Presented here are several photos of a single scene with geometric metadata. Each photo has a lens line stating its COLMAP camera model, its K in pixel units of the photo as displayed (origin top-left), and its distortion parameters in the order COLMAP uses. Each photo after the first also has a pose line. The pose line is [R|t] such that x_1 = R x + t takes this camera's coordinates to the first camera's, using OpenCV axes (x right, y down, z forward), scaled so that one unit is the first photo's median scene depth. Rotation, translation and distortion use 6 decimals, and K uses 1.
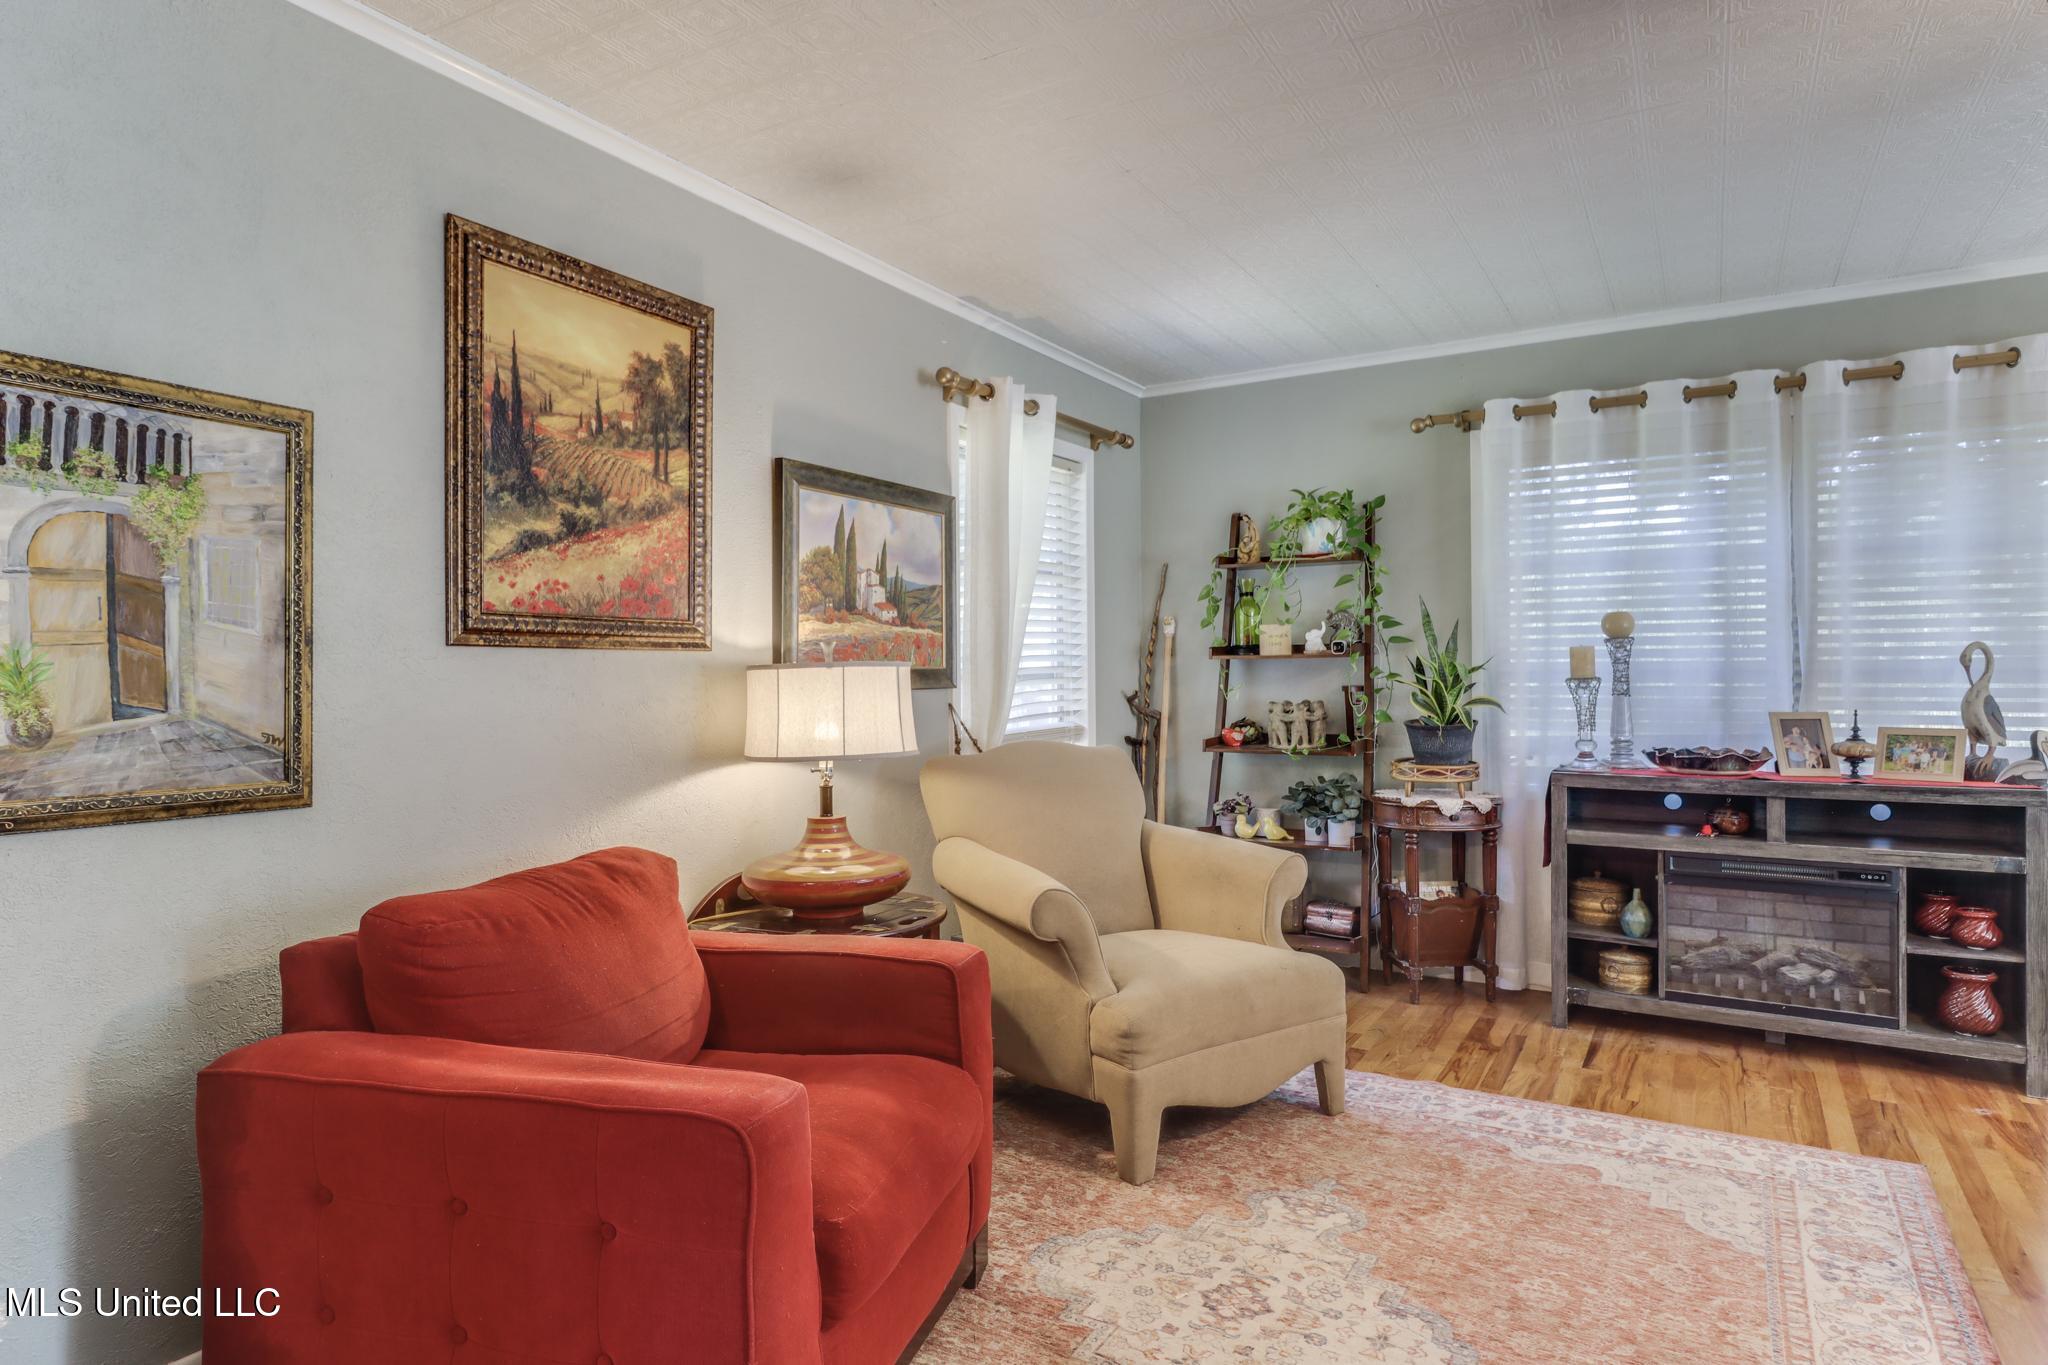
lens RADIAL K [[1163.2, 0, 1017.1], [0, 1163.2, 678.6], [0, 0, 1]] dist [0.013966, -0.001138]
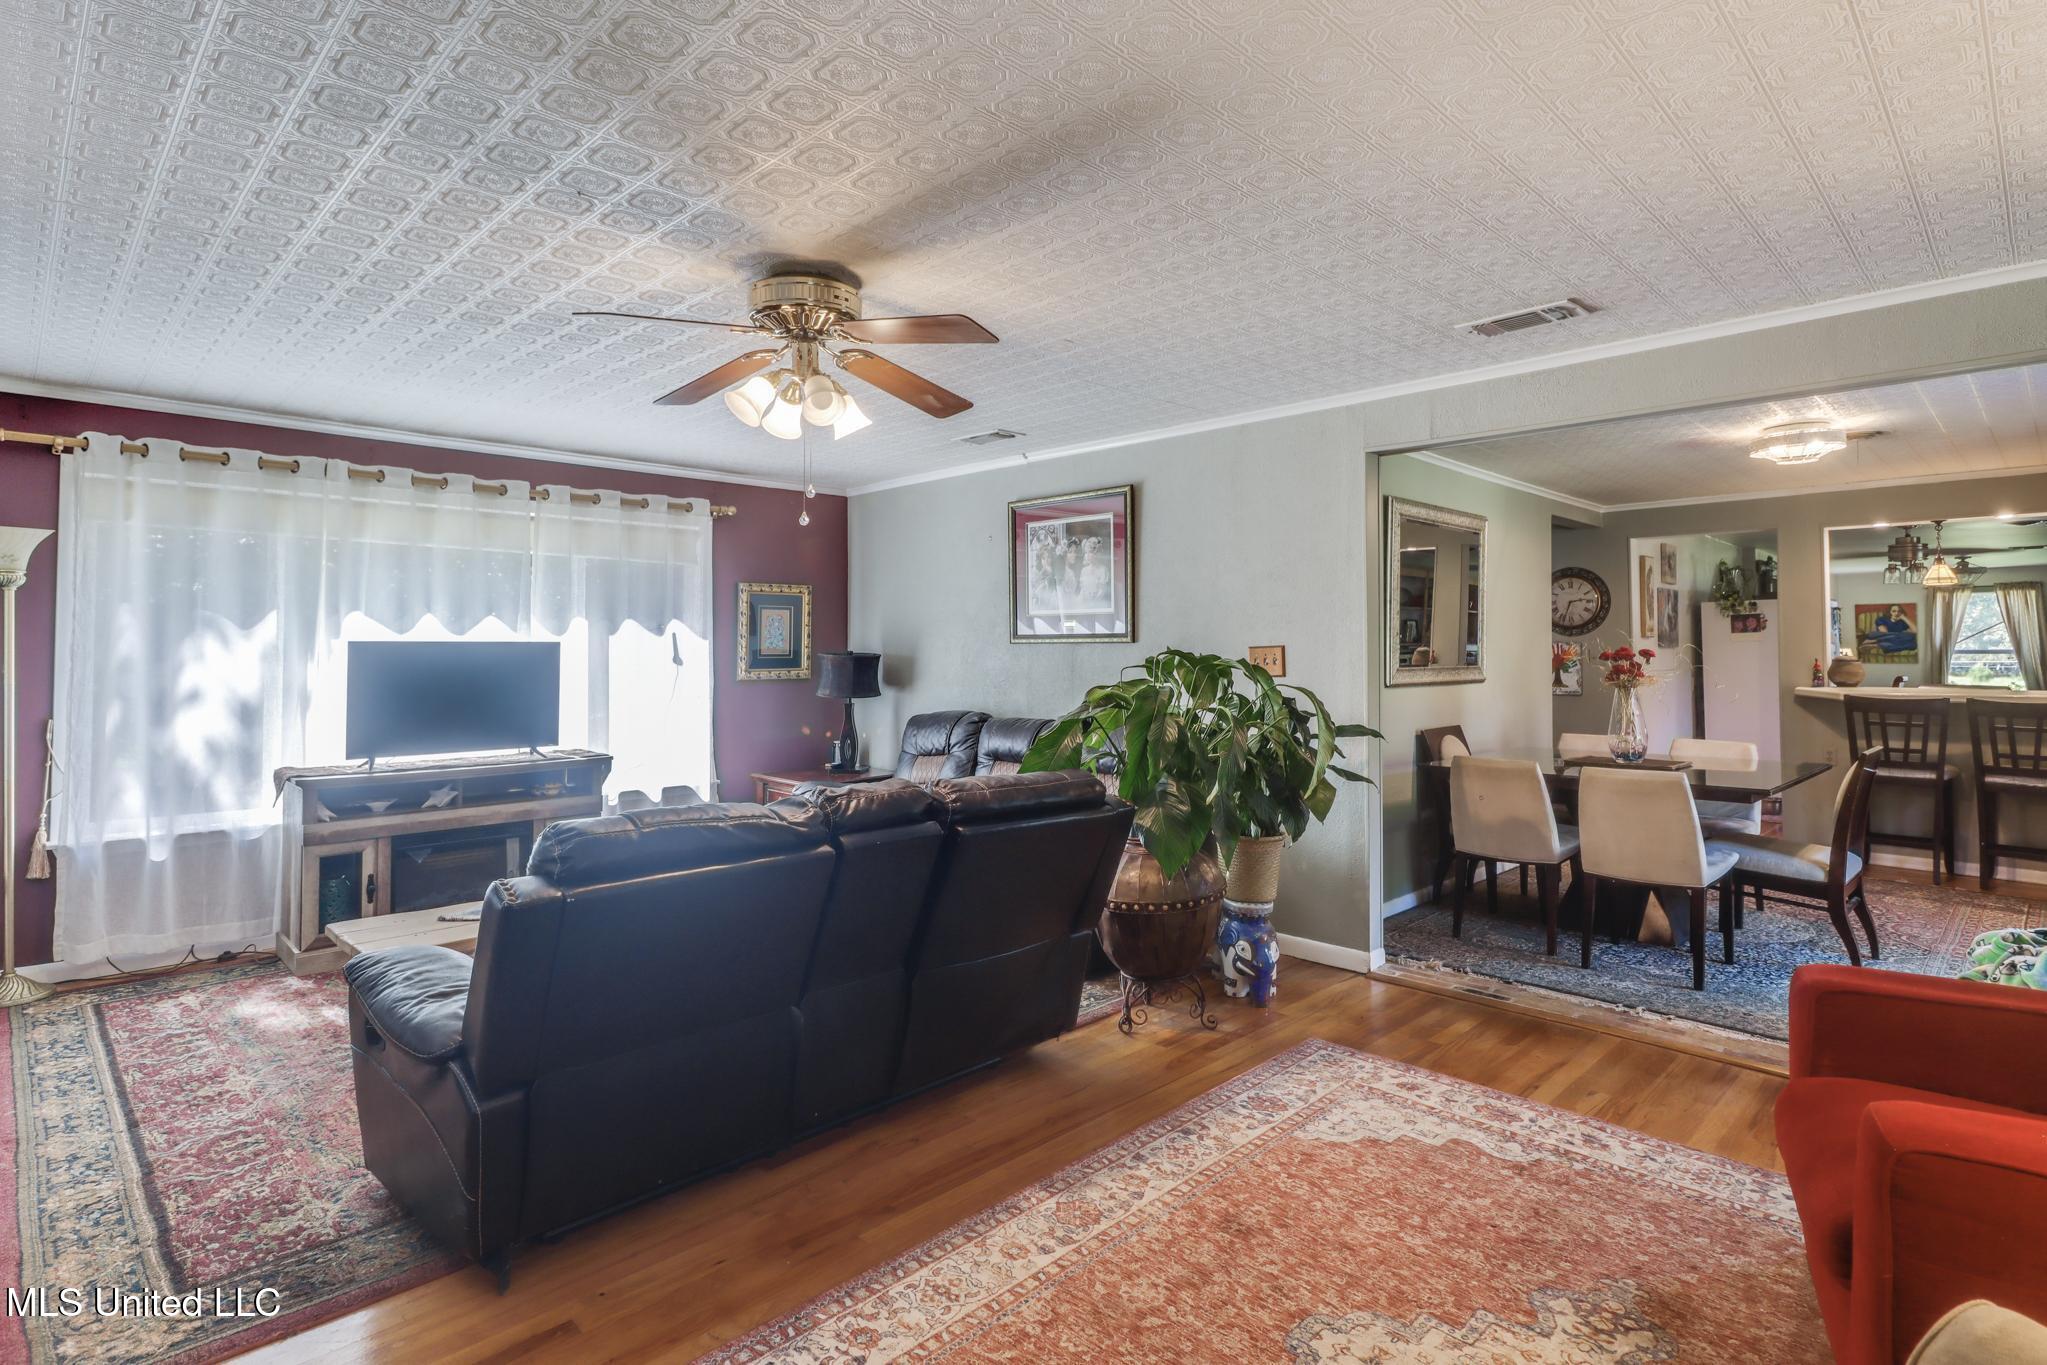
lens RADIAL K [[1048.5, 0, 1016.6], [0, 1048.5, 623.6], [0, 0, 1]] dist [-0.000956, -0.000005]
pose [[-0.969386, 0.016682, 0.244975, 0.222470], [0.011621, 0.999689, -0.022086, -0.052367], [-0.245267, -0.018563, -0.969278, 1.184385]]
